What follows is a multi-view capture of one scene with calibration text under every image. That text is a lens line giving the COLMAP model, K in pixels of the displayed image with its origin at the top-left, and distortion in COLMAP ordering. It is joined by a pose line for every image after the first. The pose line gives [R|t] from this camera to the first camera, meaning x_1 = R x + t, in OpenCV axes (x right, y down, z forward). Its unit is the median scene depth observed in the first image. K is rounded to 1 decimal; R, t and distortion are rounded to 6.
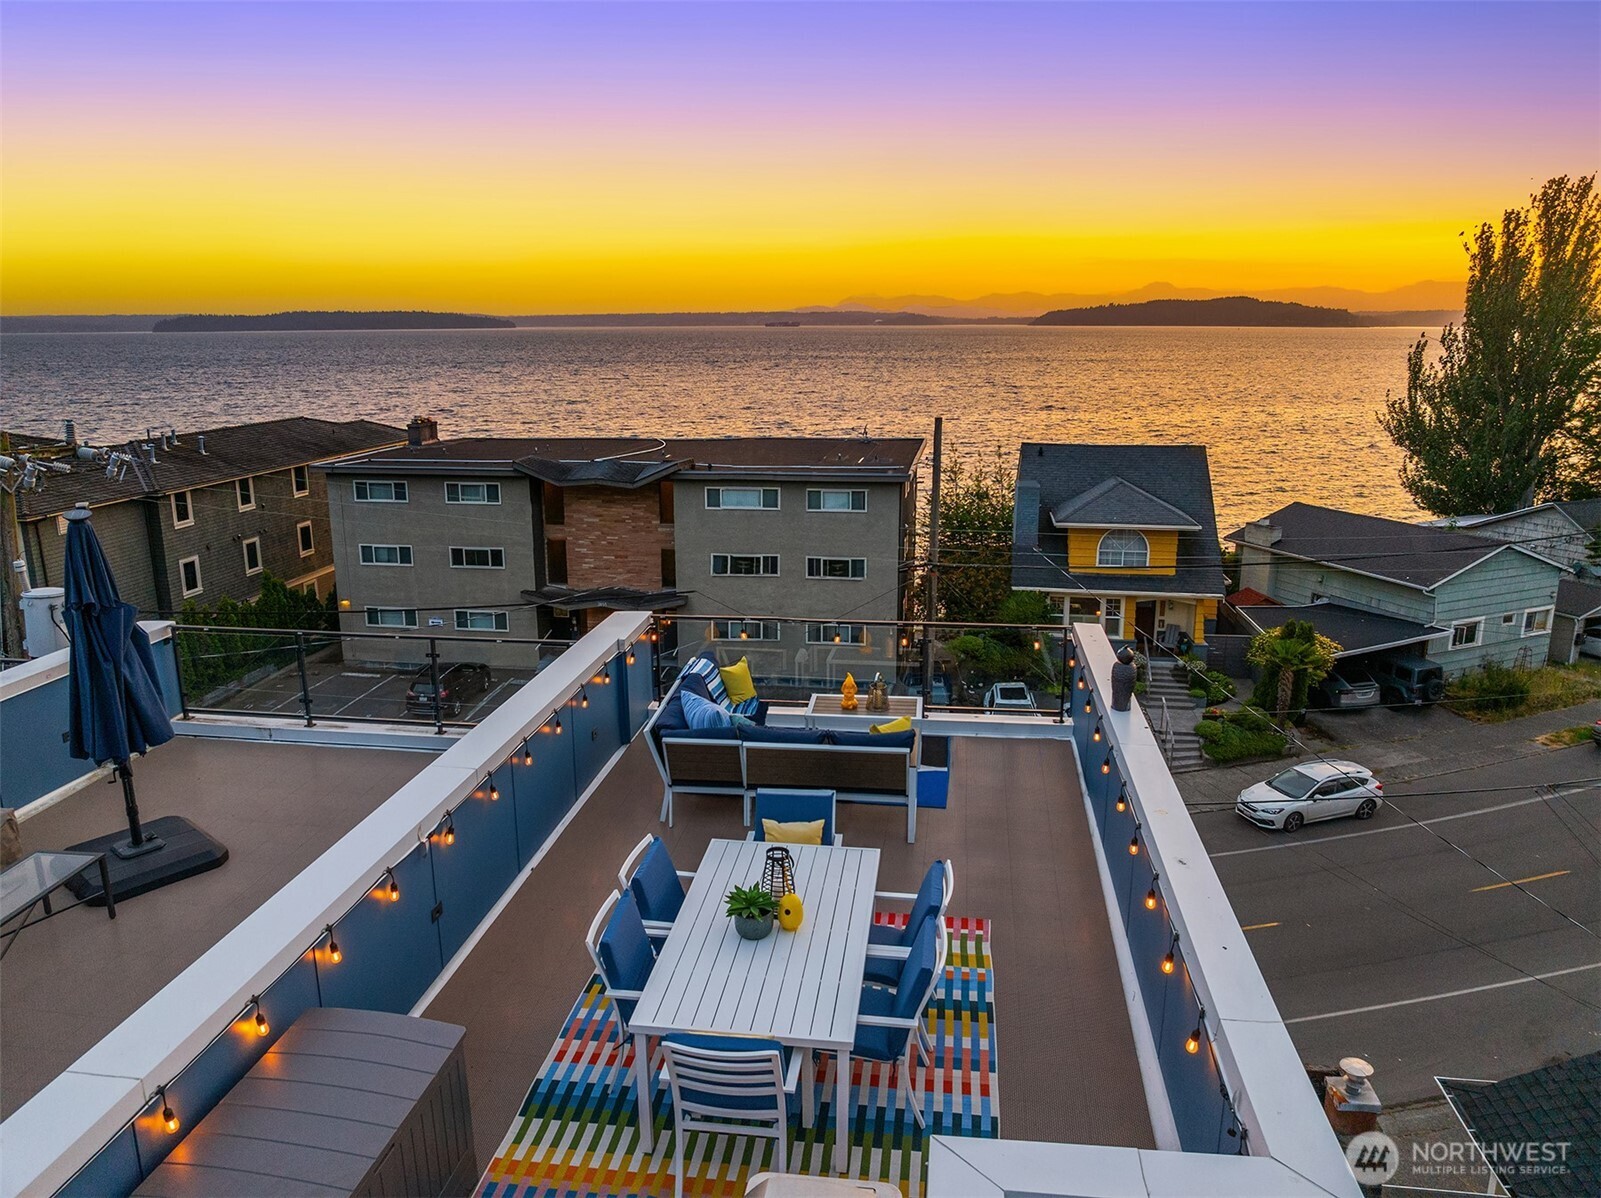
lens RADIAL K [[1120.0, 0, 800.5], [0, 1120.0, 599.0], [0, 0, 1]] dist [-0.037307, 0.006624]
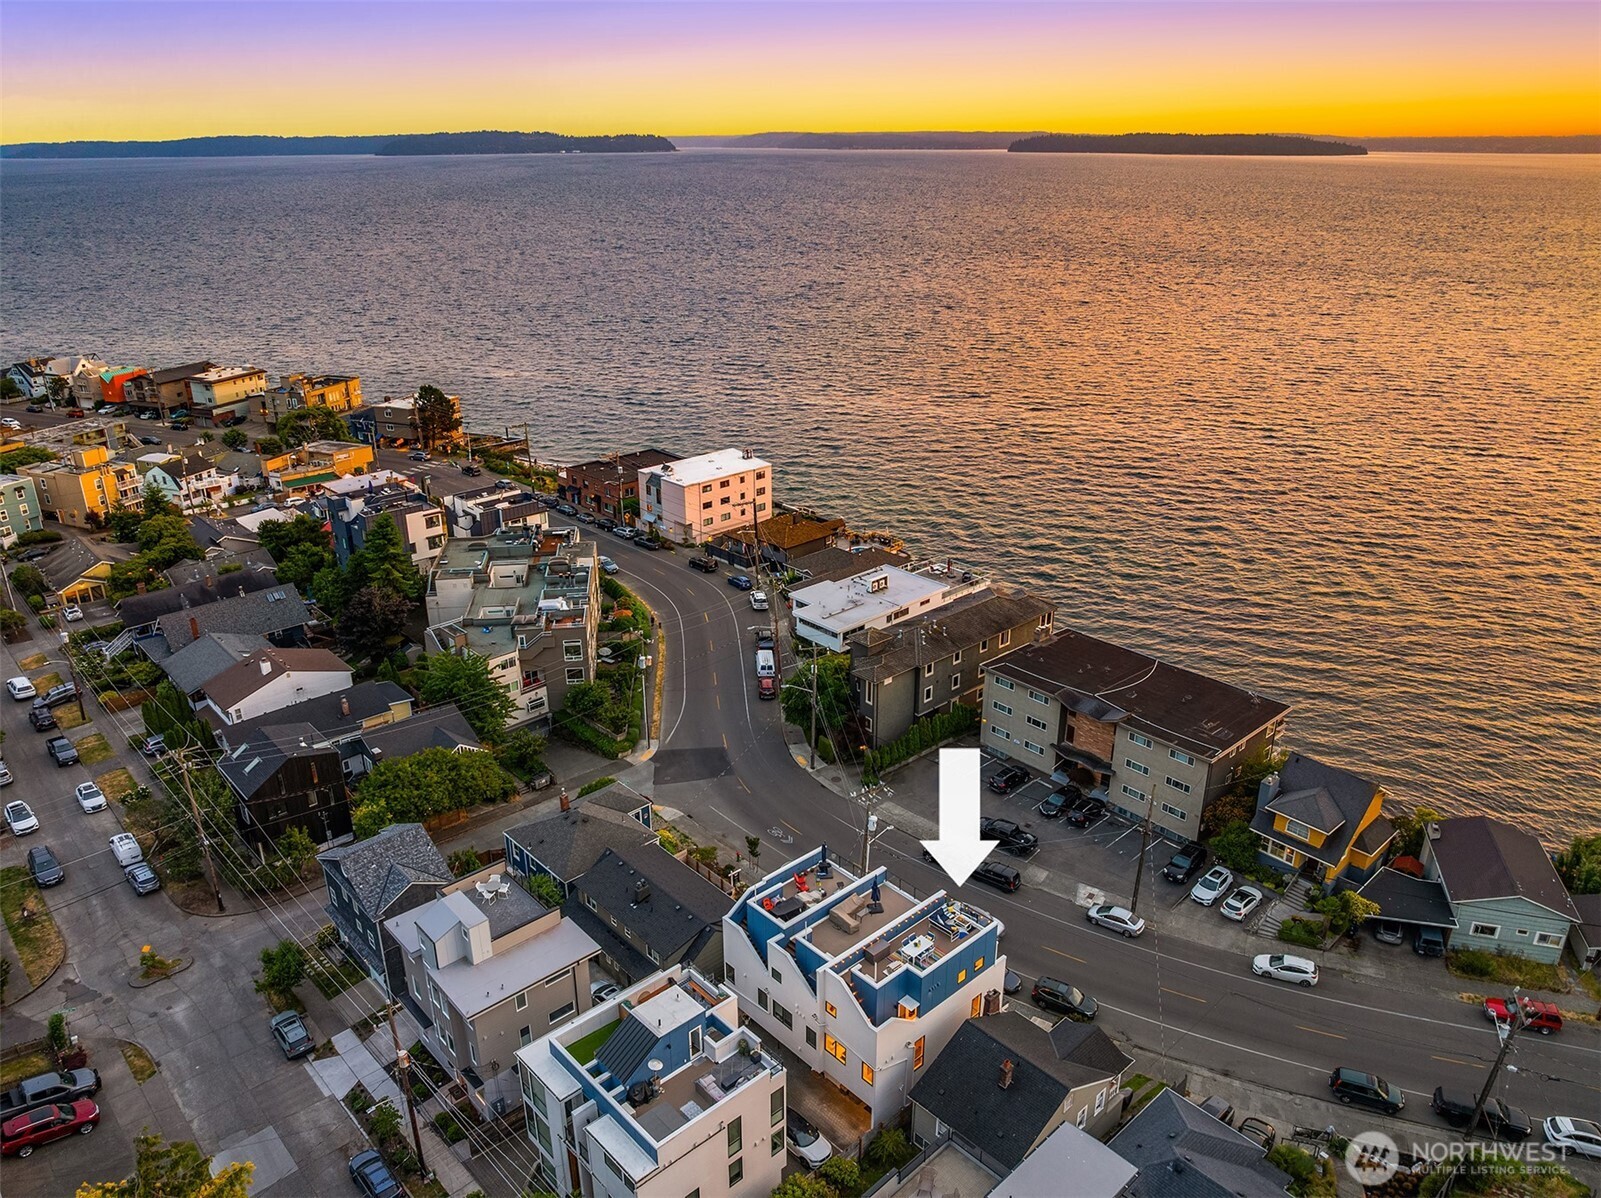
lens RADIAL K [[1120.0, 0, 800.5], [0, 1120.0, 599.0], [0, 0, 1]] dist [-0.037307, 0.006624]
pose [[0.772332, 0.238284, -0.588833, 0.636246], [-0.148932, 0.969064, 0.196809, -0.674140], [0.617513, -0.064306, 0.783927, -1.097100]]
